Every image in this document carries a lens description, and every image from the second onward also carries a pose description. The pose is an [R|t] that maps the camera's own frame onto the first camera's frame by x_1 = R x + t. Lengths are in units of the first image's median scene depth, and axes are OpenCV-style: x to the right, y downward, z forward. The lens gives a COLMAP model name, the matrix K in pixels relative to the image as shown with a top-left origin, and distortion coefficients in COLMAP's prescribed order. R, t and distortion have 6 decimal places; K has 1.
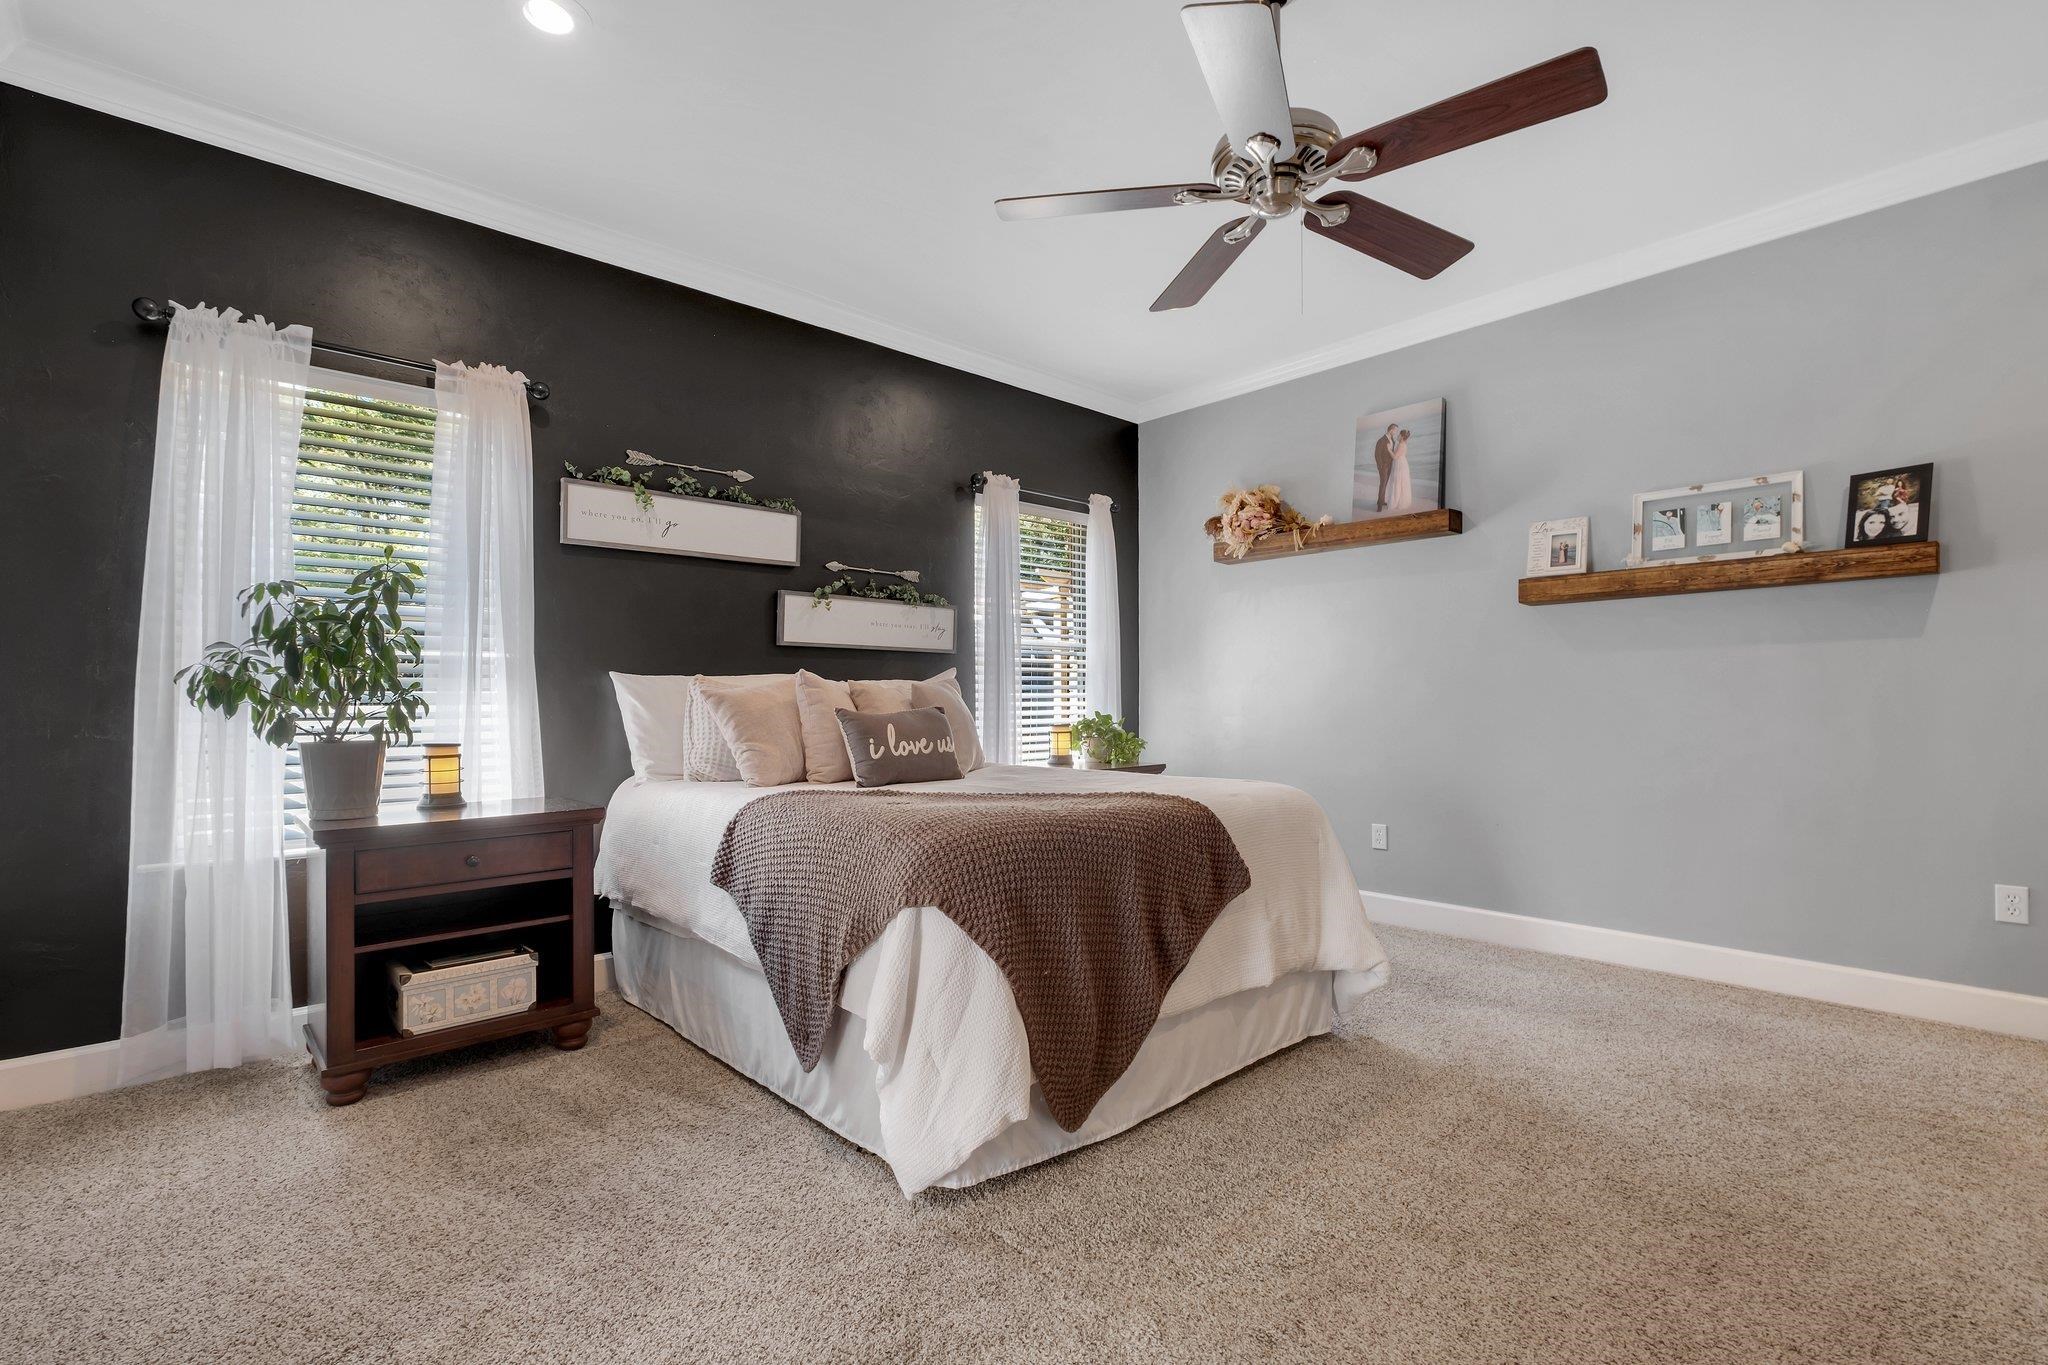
lens RADIAL K [[921.5, 0, 1027.3], [0, 921.5, 693.9], [0, 0, 1]] dist [-0.001745, -0.000149]
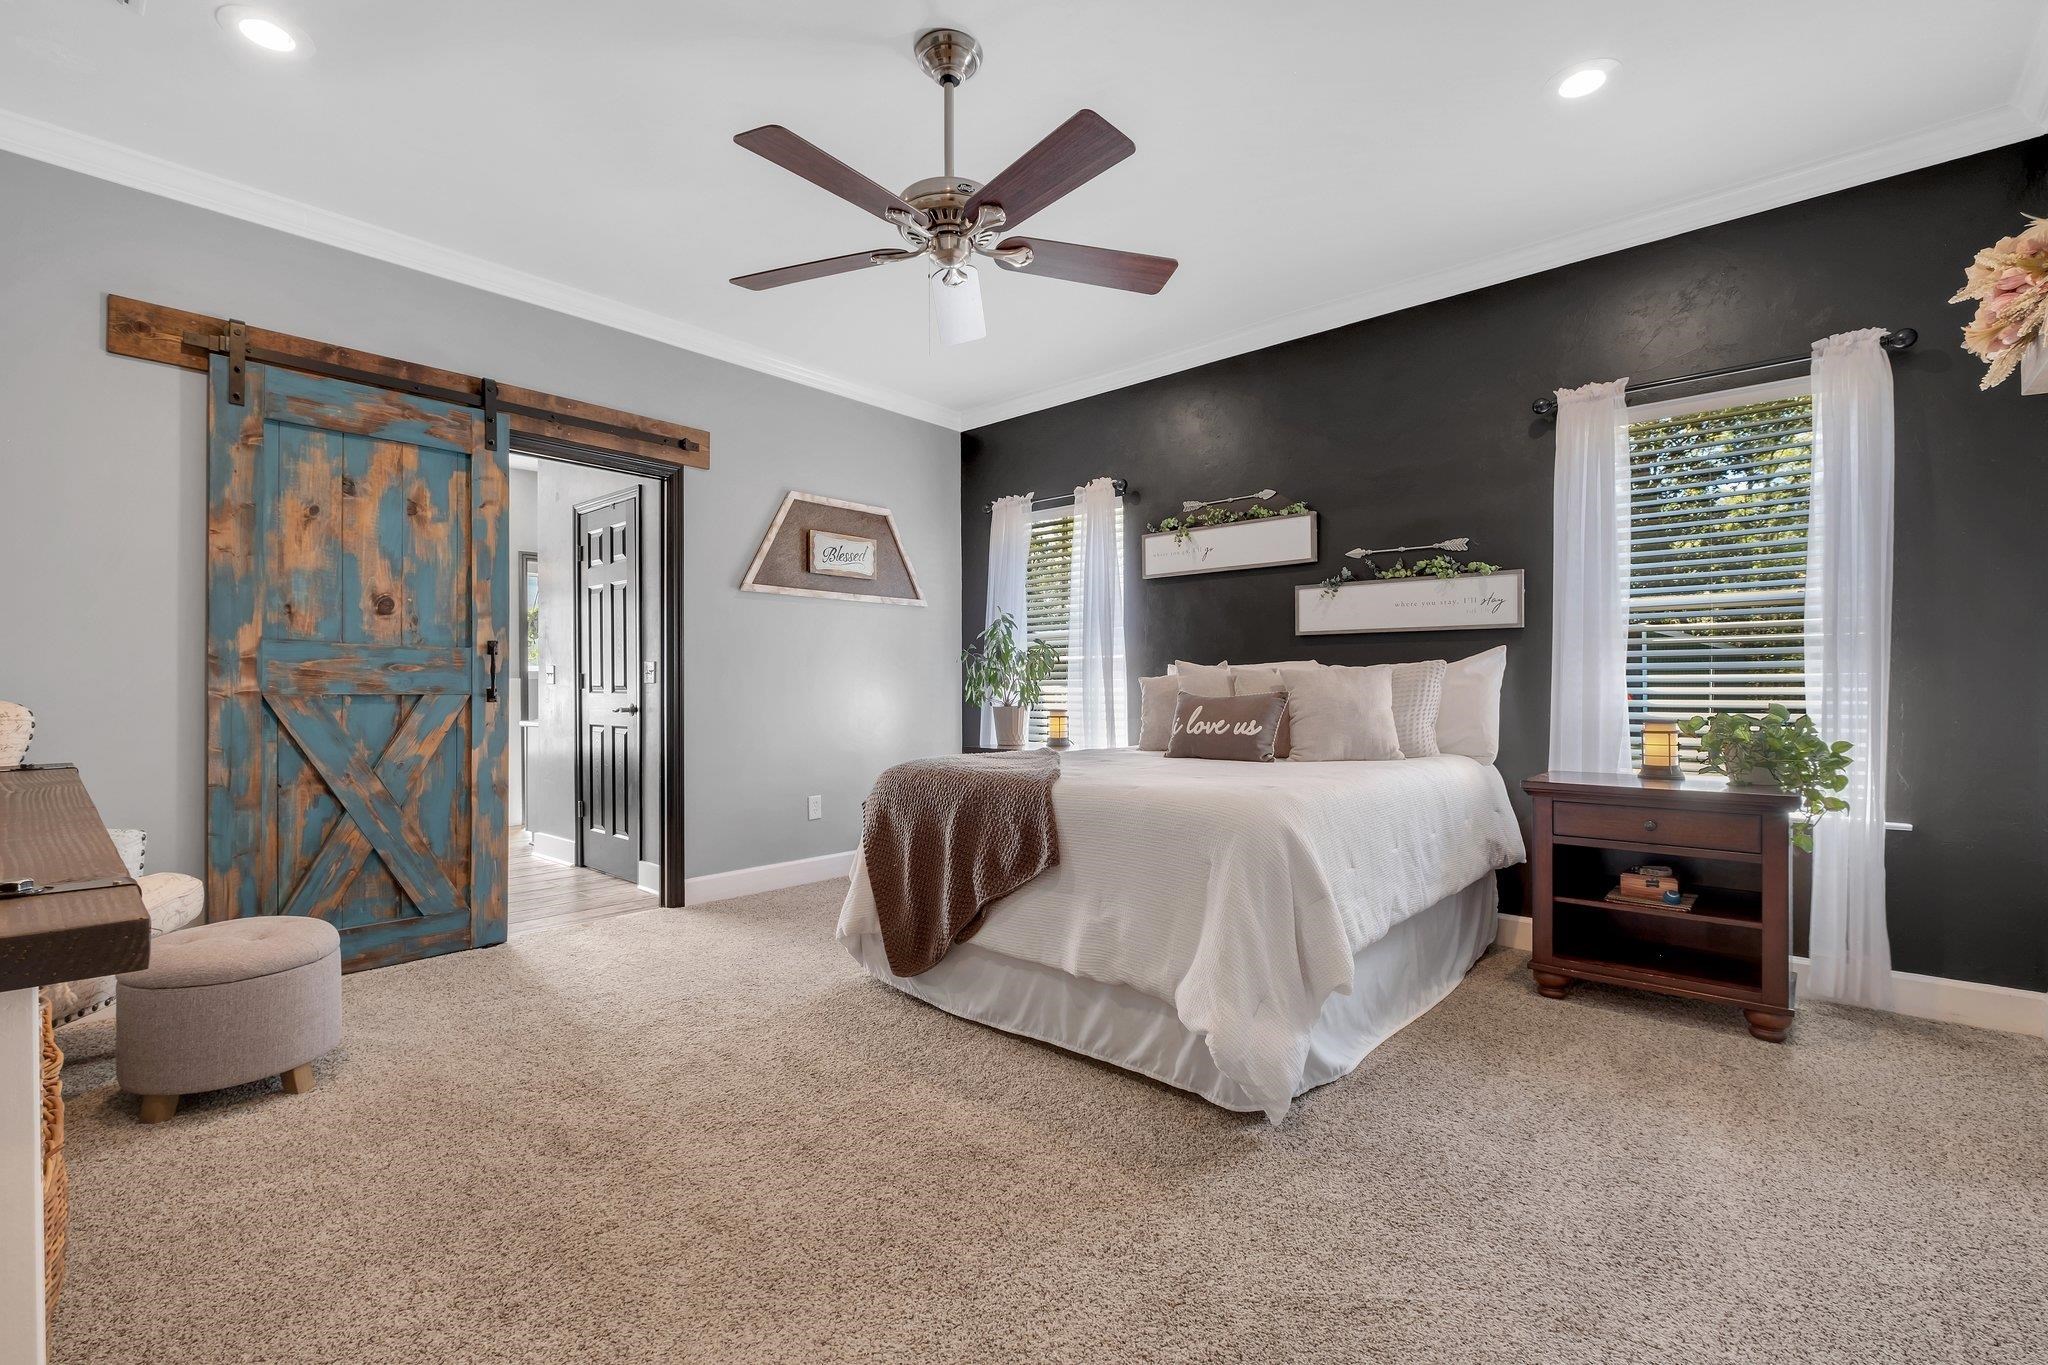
lens RADIAL K [[901.1, 0, 996.1], [0, 901.1, 686.5], [0, 0, 1]] dist [-0.001630, -0.000118]
pose [[0.081613, 0.004726, -0.996653, 0.870453], [0.008194, 0.999952, 0.005413, 0.000184], [0.996630, -0.008608, 0.081570, 0.601563]]
